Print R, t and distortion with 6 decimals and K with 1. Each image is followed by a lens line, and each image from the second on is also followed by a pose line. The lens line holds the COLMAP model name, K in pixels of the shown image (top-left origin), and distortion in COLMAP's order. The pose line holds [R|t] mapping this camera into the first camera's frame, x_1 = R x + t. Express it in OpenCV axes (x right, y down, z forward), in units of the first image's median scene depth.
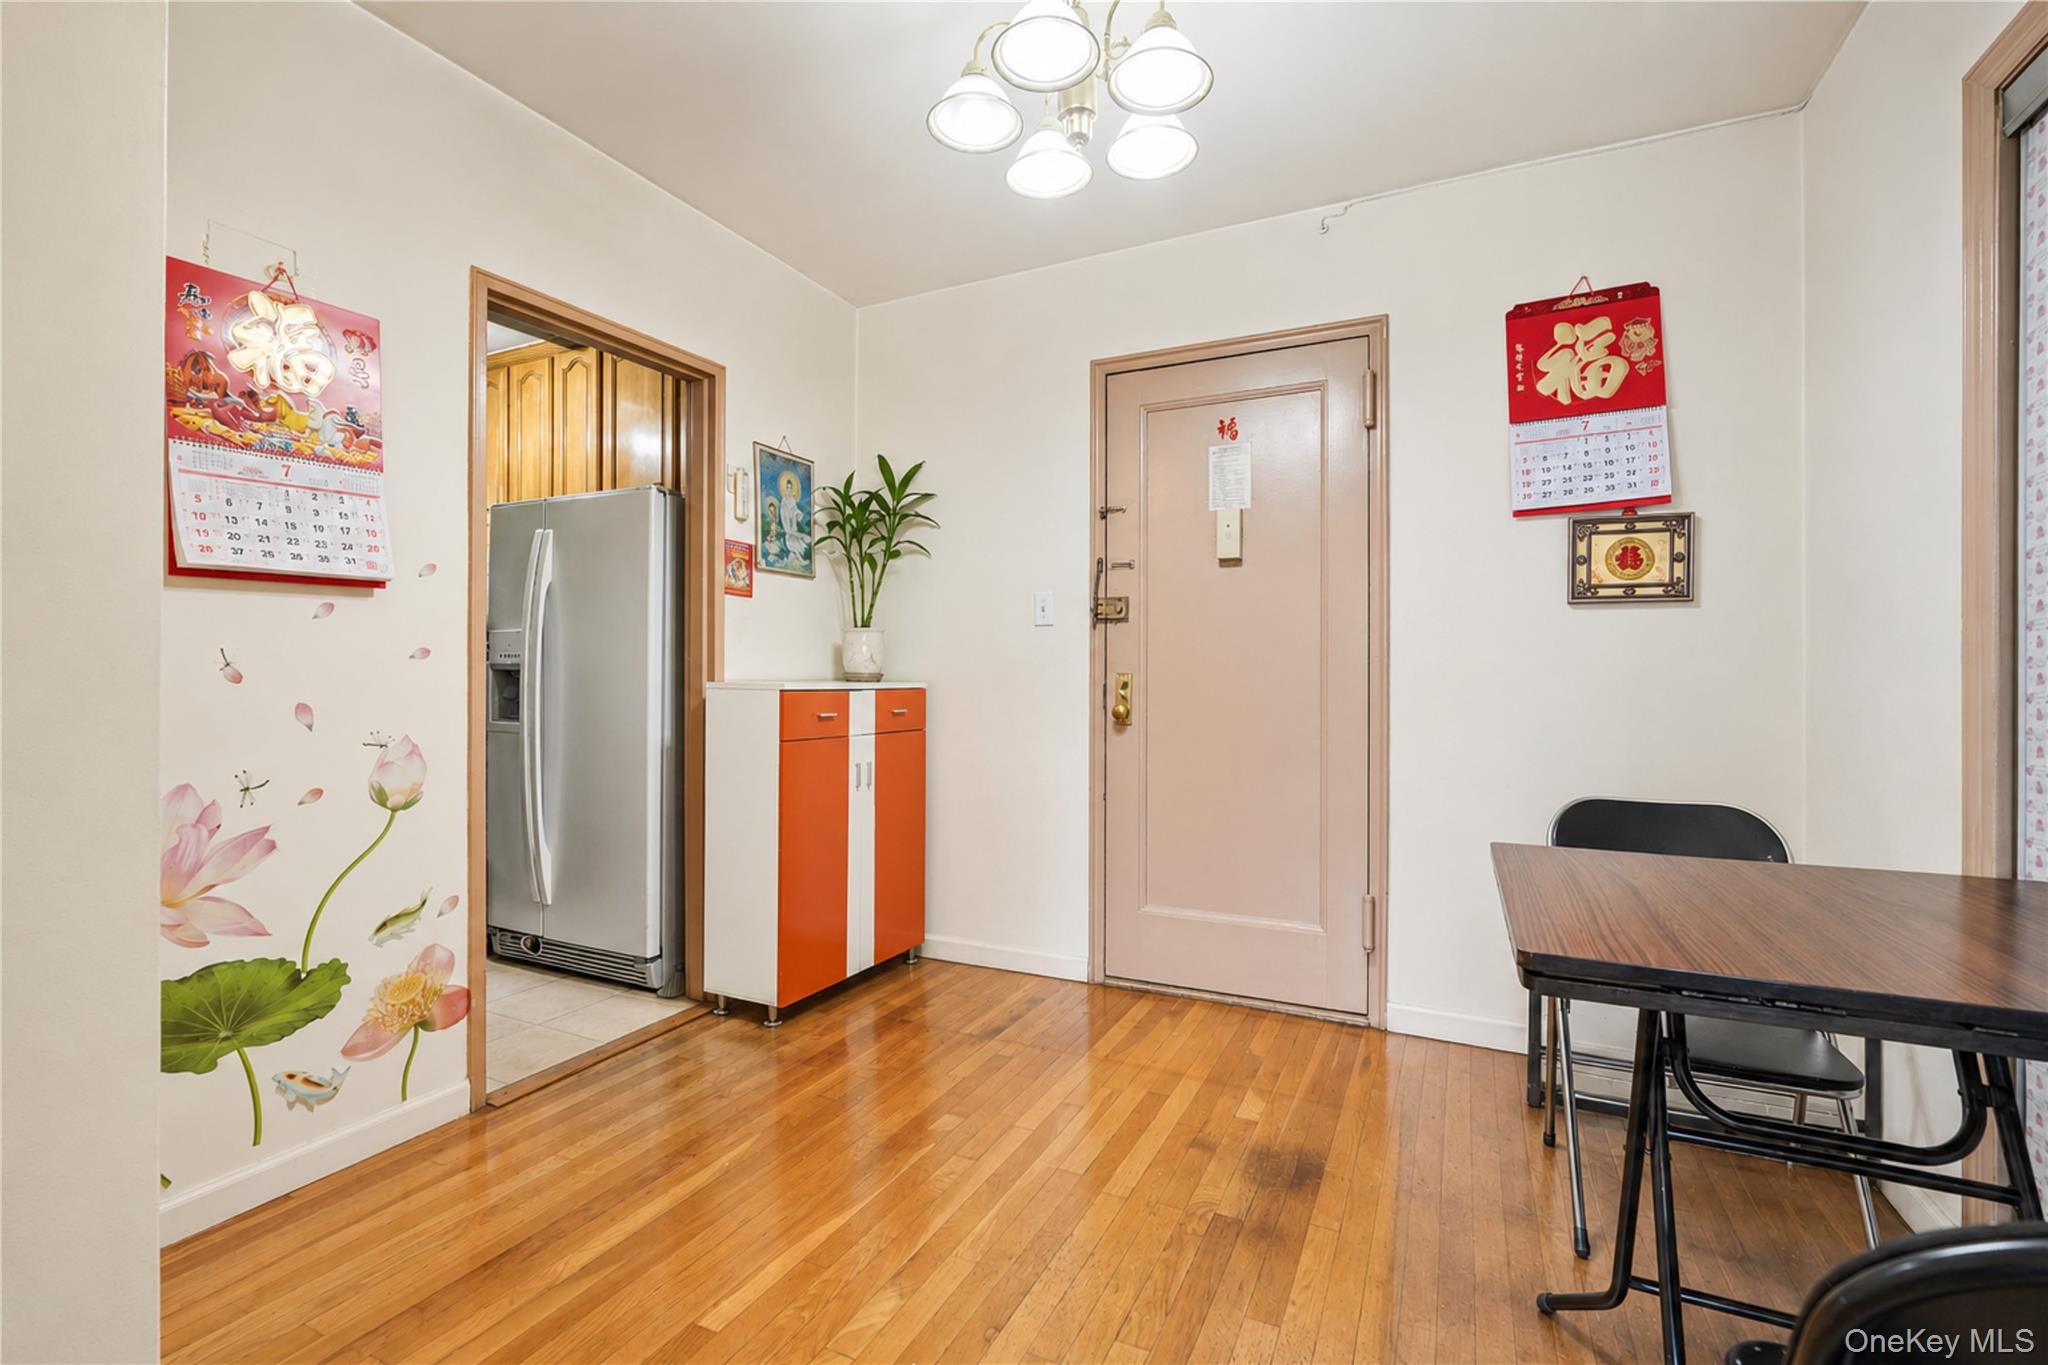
lens RADIAL K [[908.5, 0, 1027.6], [0, 908.5, 671.9], [0, 0, 1]] dist [-0.002566, -0.000036]
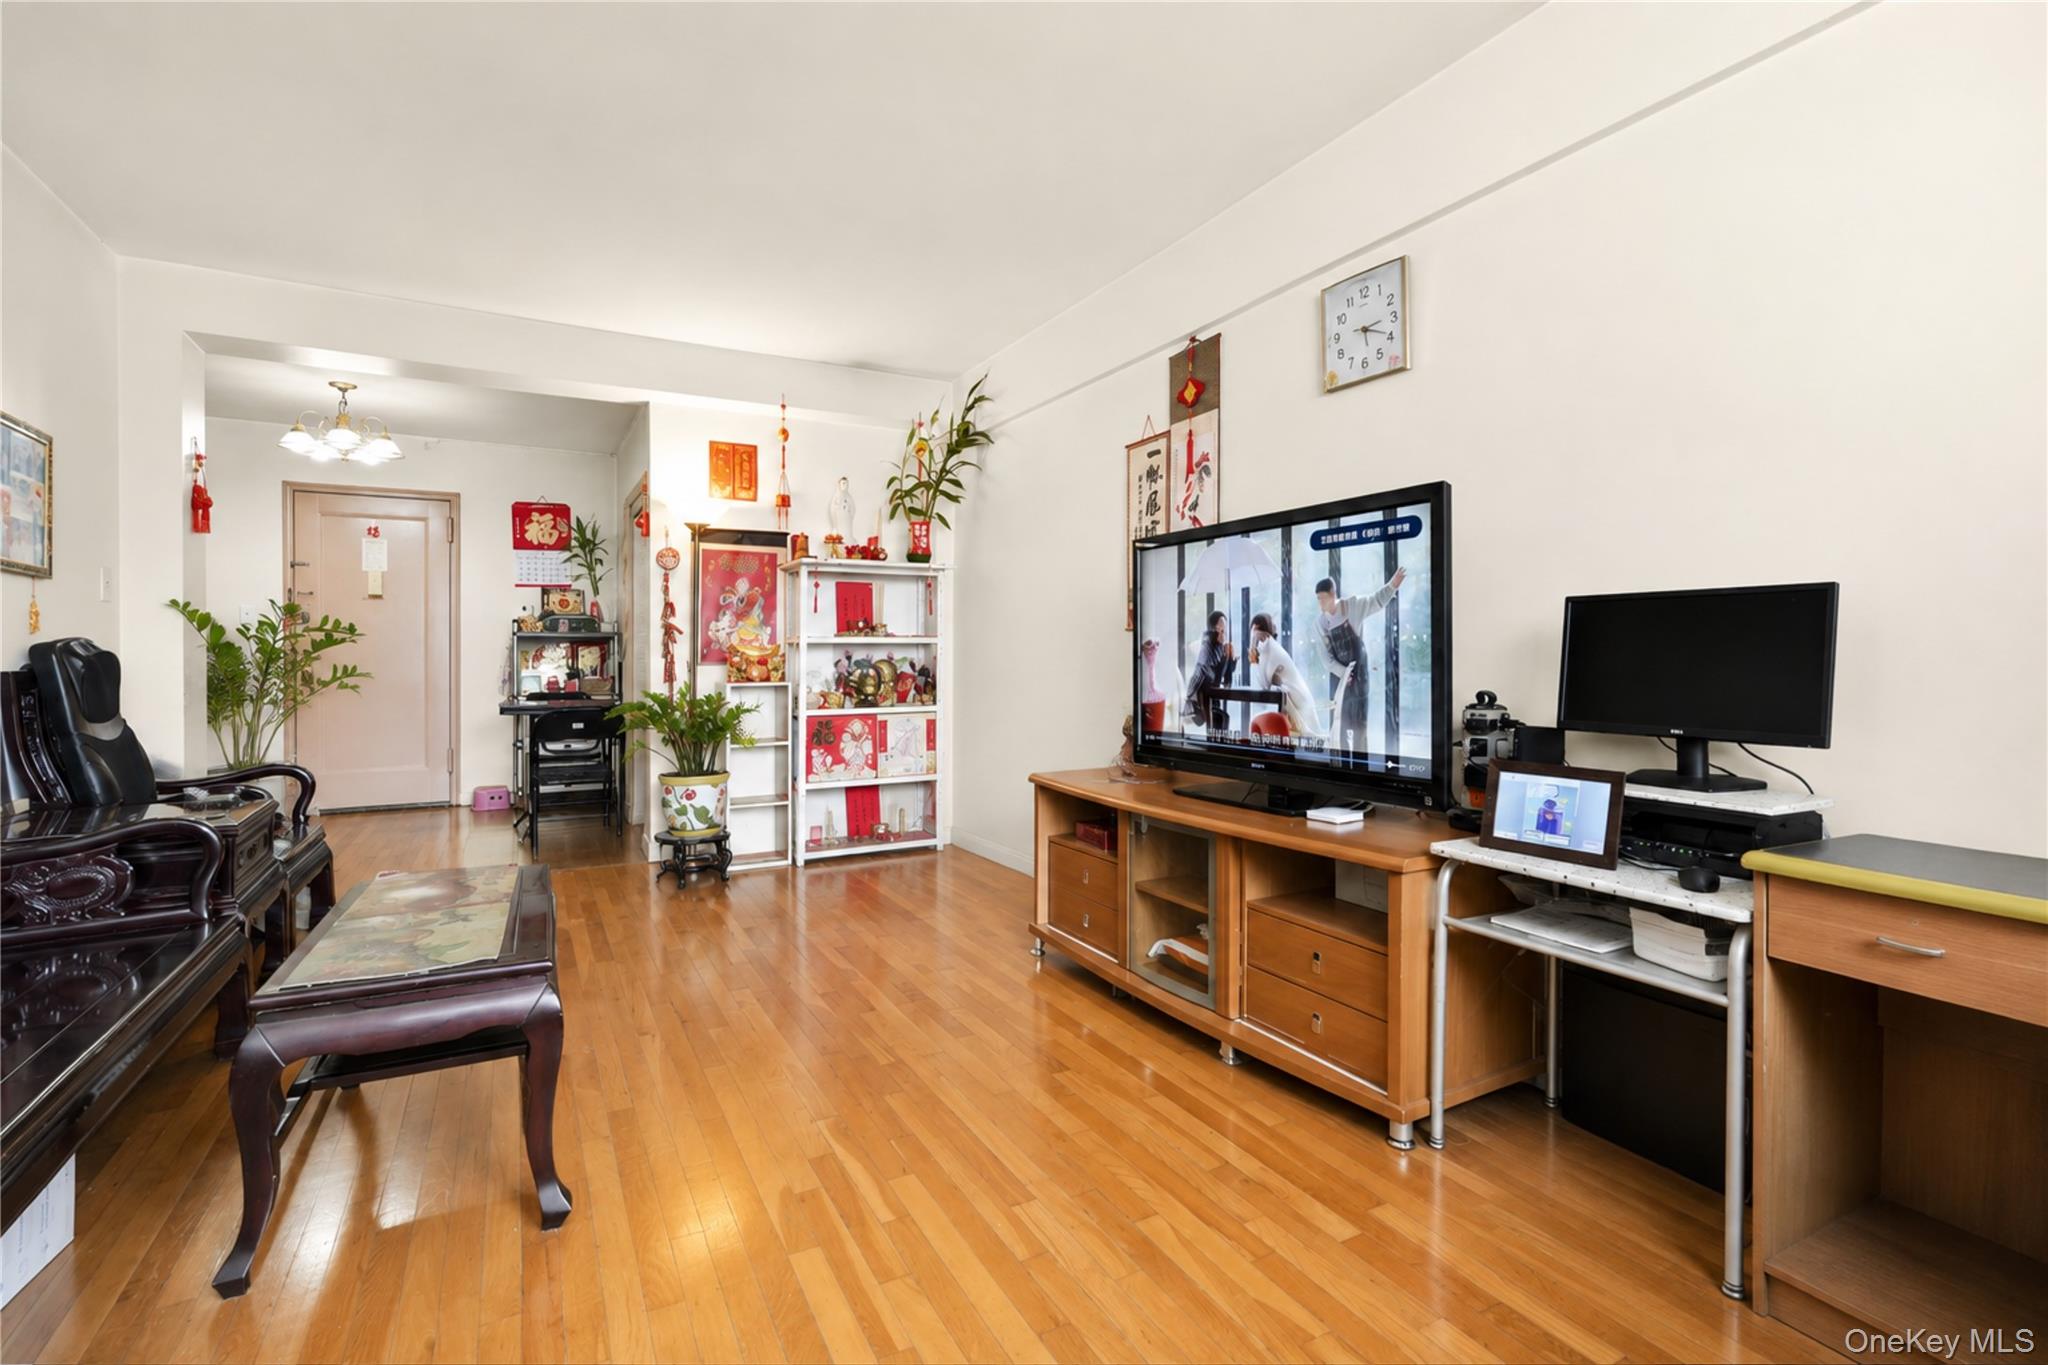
lens RADIAL K [[908.5, 0, 1030.1], [0, 908.5, 667.1], [0, 0, 1]] dist [-0.002566, -0.000036]
pose [[0.578028, -0.007315, 0.815984, -0.673149], [0.000440, 0.999962, 0.008653, 0.025040], [-0.816017, -0.004643, 0.578010, -1.576015]]
